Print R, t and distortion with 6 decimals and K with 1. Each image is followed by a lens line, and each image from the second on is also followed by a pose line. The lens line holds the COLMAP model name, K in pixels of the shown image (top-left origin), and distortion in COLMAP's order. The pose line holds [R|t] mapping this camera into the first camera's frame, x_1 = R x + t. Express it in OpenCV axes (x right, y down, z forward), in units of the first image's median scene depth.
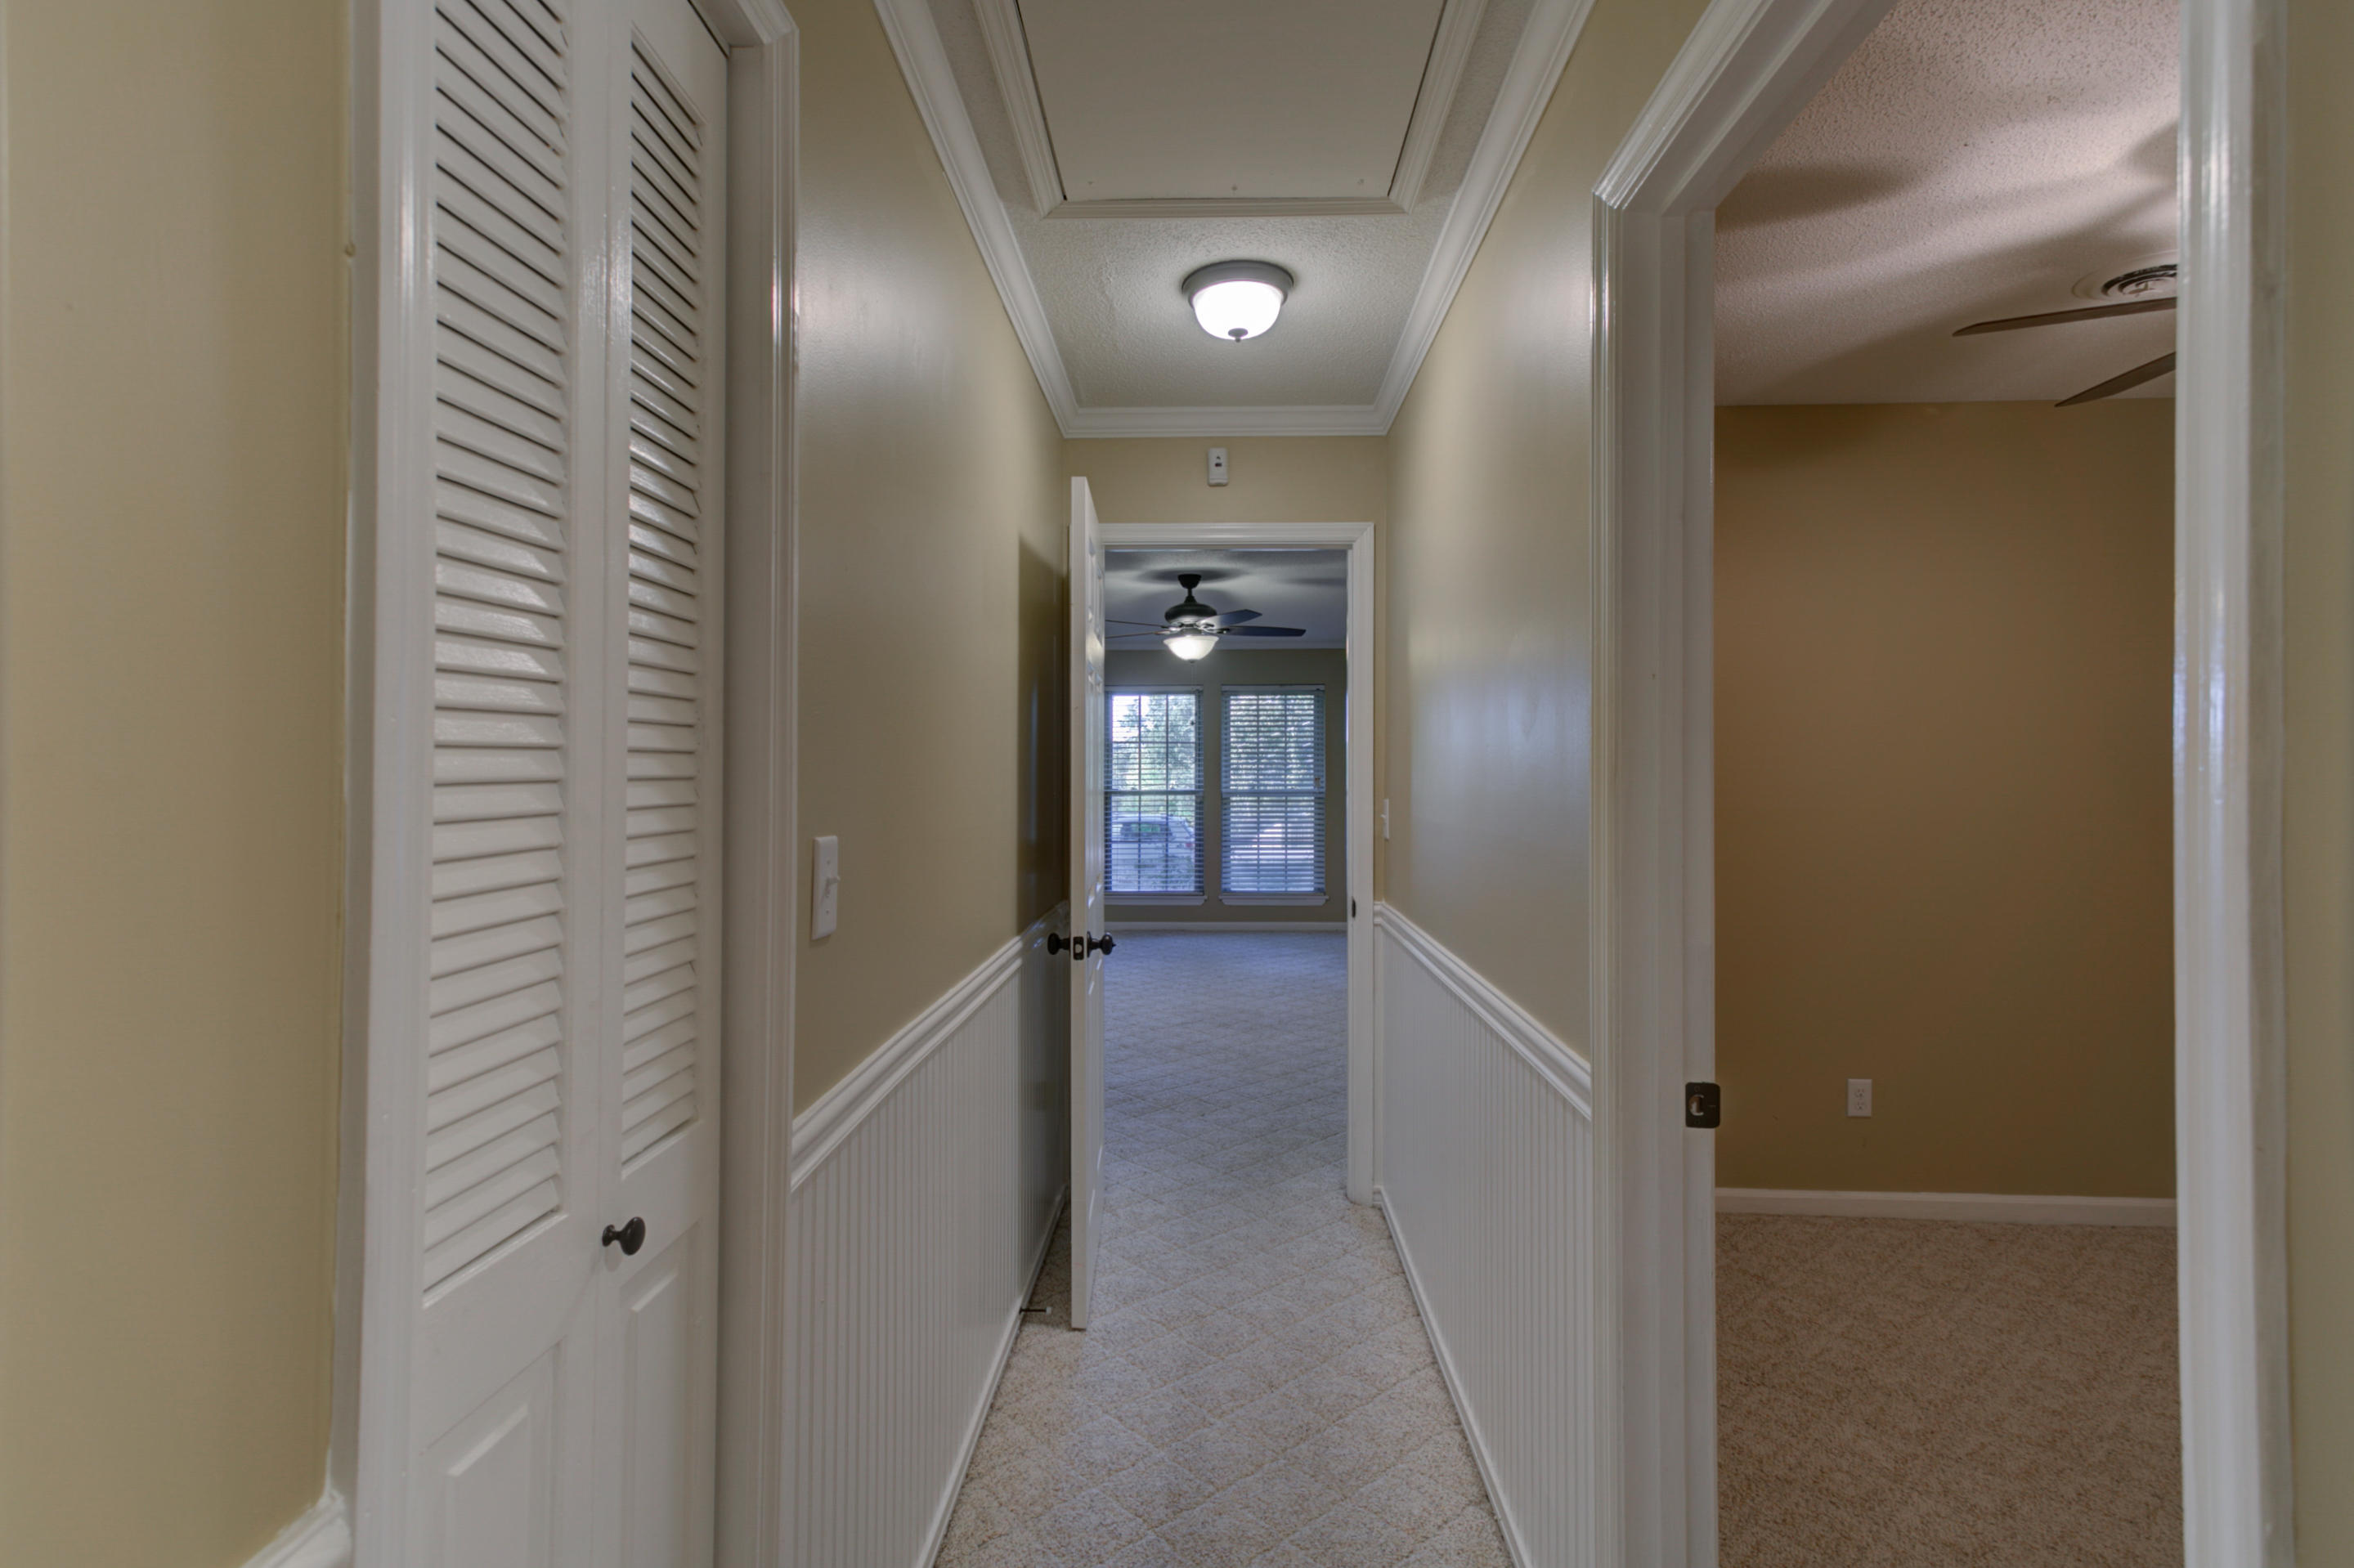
lens RADIAL K [[1113.5, 0, 1158.7], [0, 1113.5, 770.2], [0, 0, 1]] dist [0.016526, 0.001613]
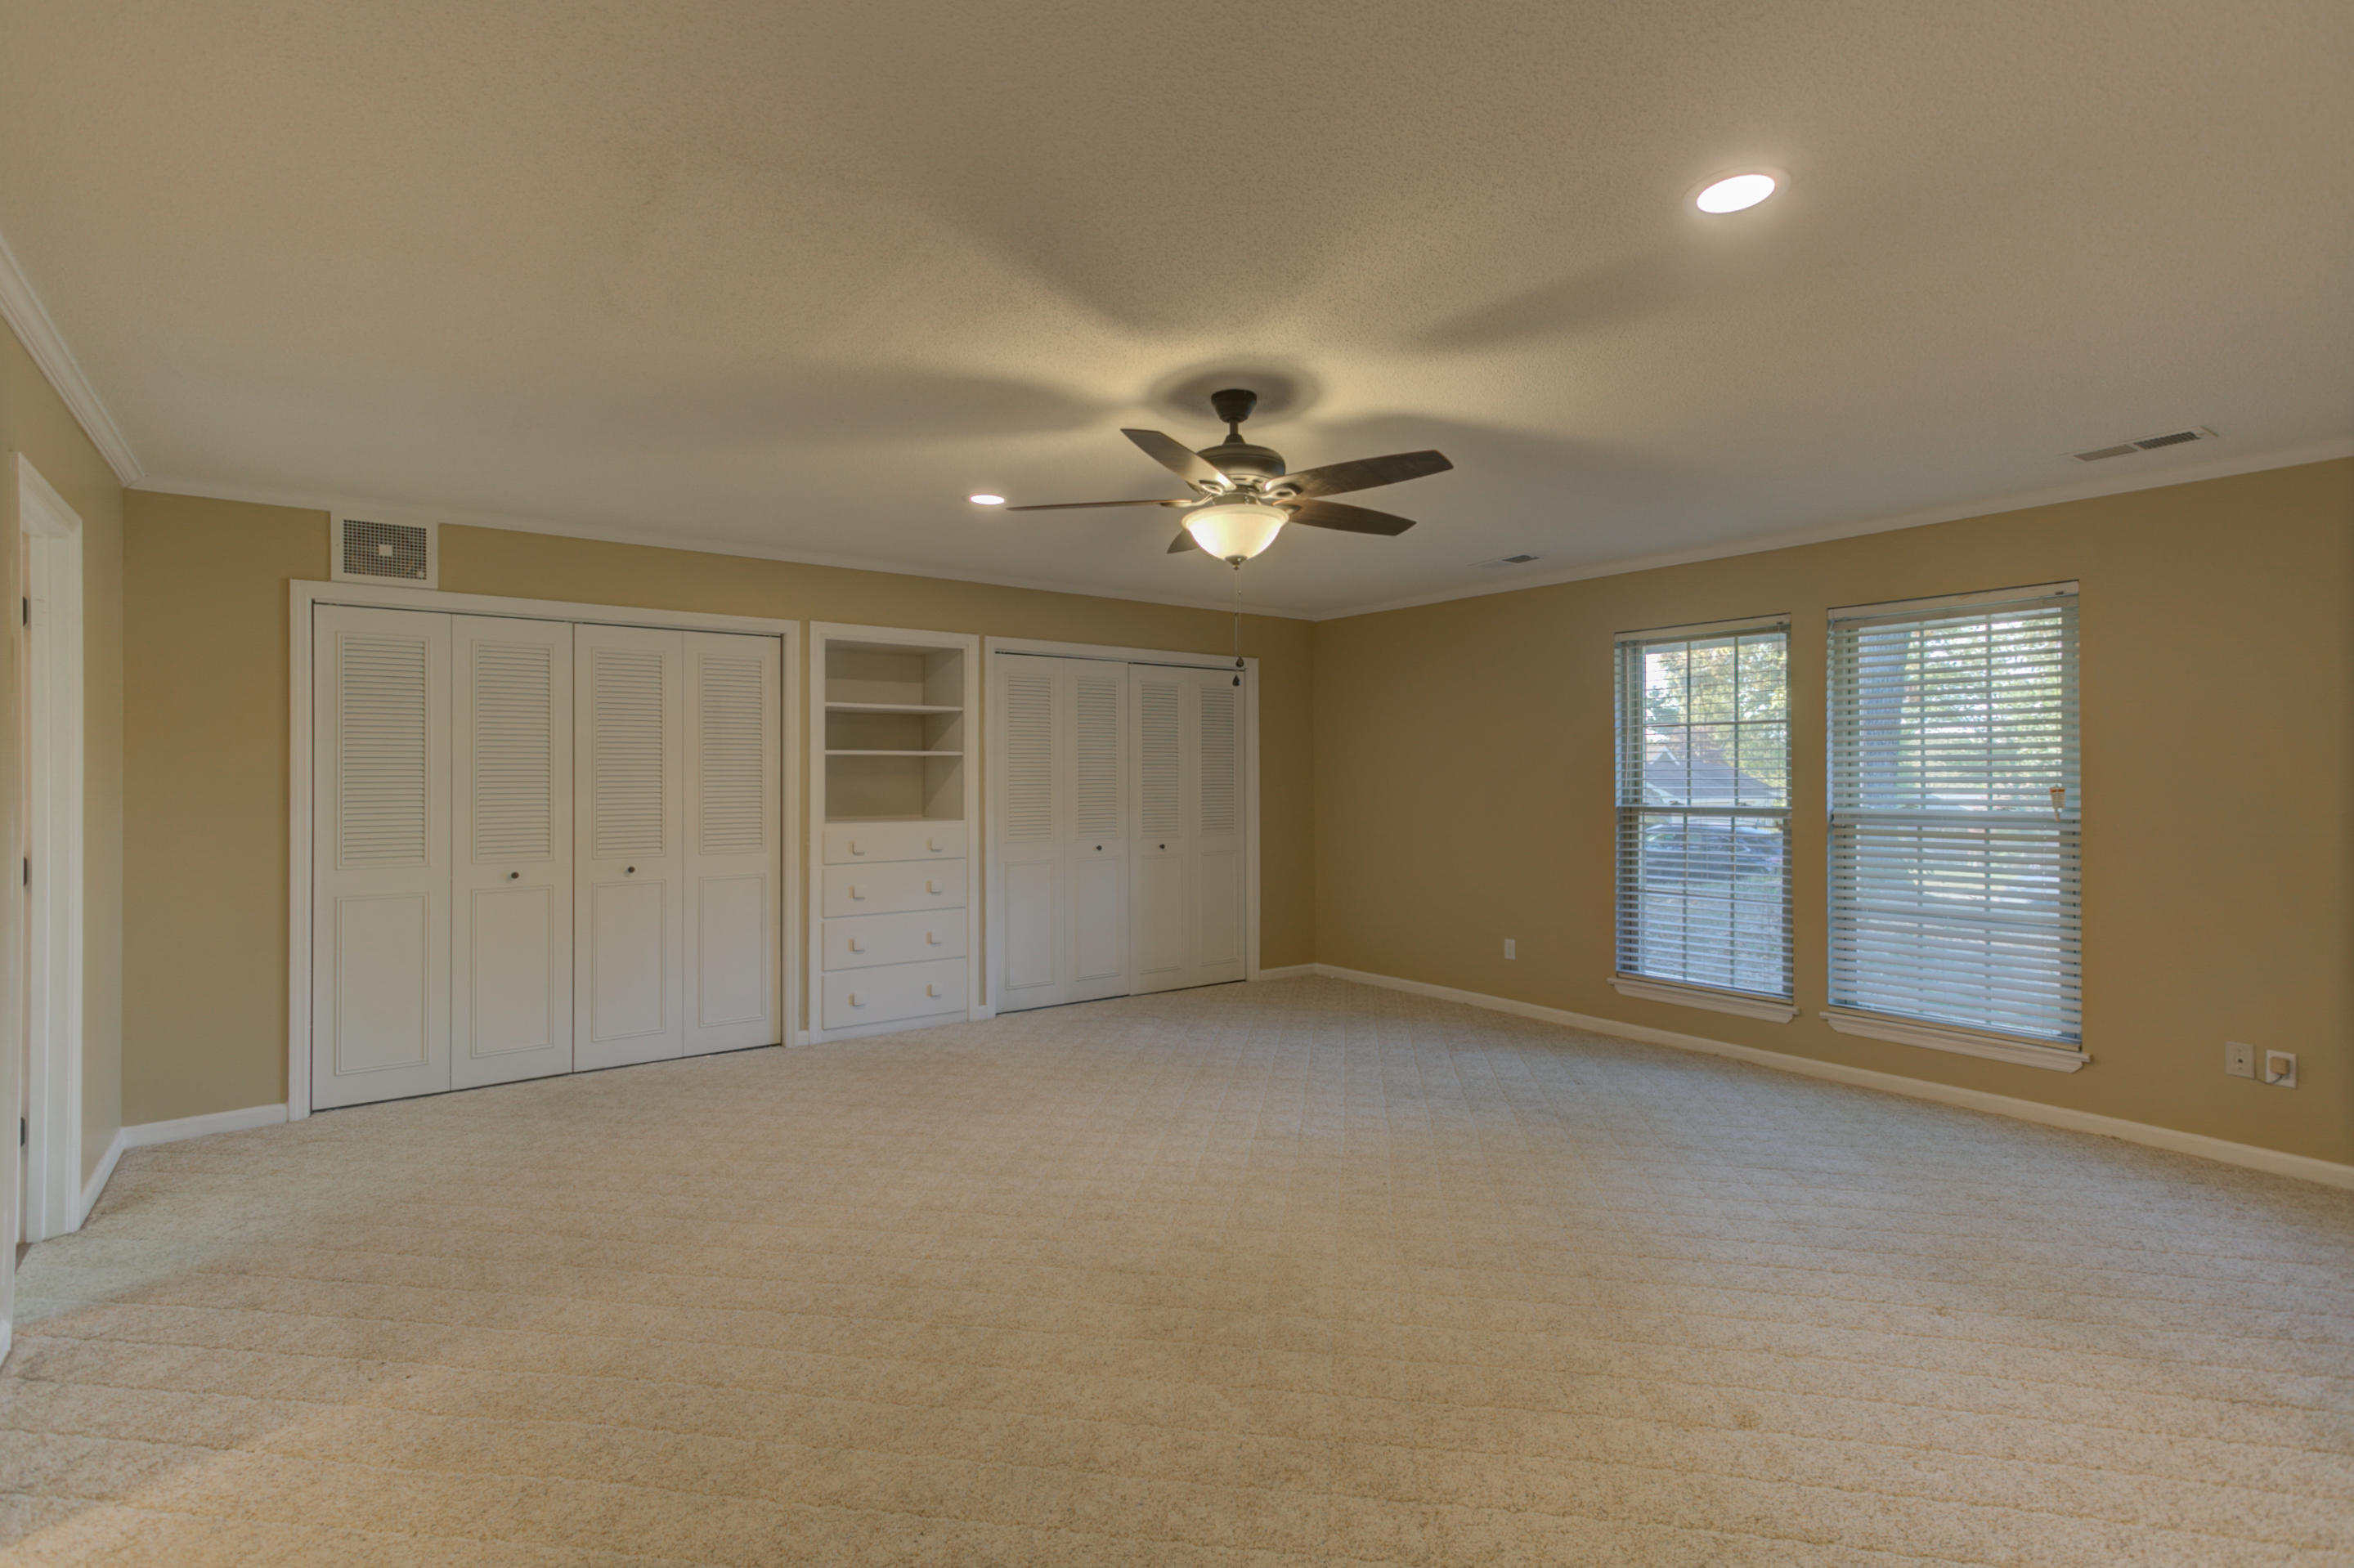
lens RADIAL K [[1113.5, 0, 1158.7], [0, 1113.5, 770.2], [0, 0, 1]] dist [0.016526, 0.001613]
pose [[0.630045, -0.001606, -0.776557, 0.267060], [0.000641, 0.999999, -0.001547, -0.000085], [0.776558, 0.000477, 0.630045, 0.427478]]
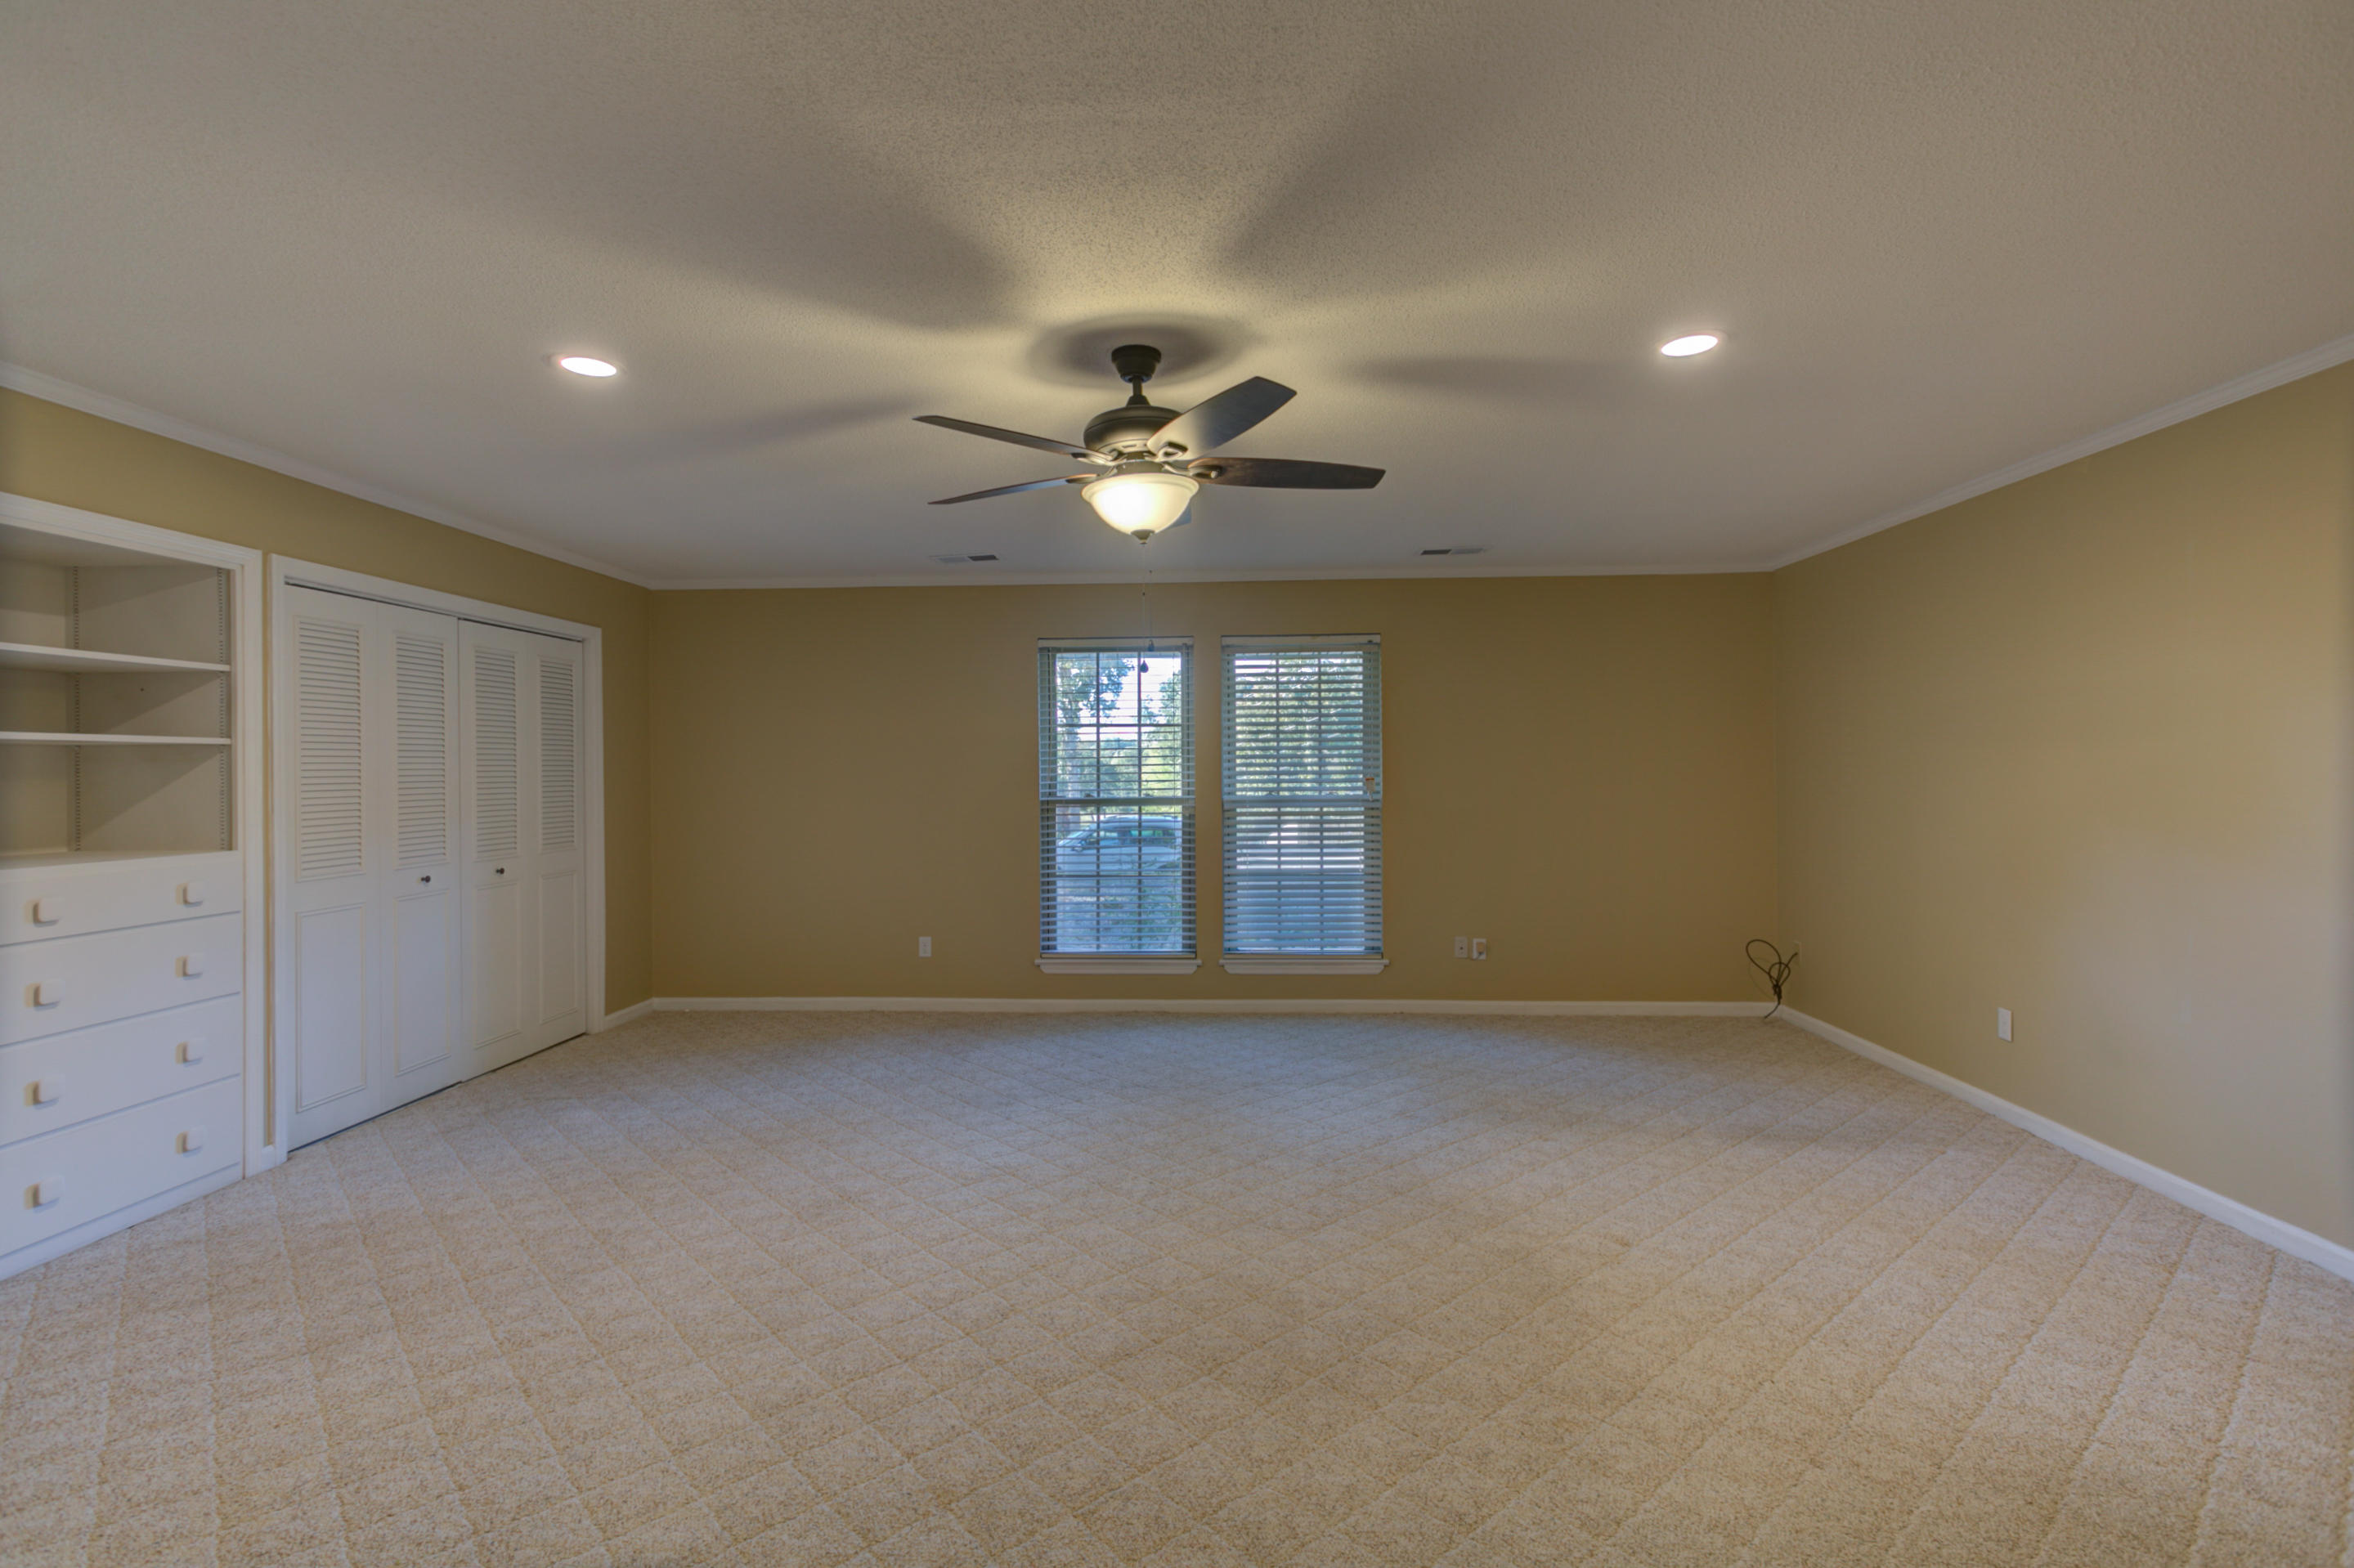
lens RADIAL K [[1110.5, 0, 1165.9], [0, 1110.5, 770.1], [0, 0, 1]] dist [0.006280, 0.010344]
pose [[0.999973, -0.005094, -0.005291, 0.027124], [0.005112, 0.999981, 0.003303, -0.000292], [0.005274, -0.003330, 0.999981, 0.351997]]
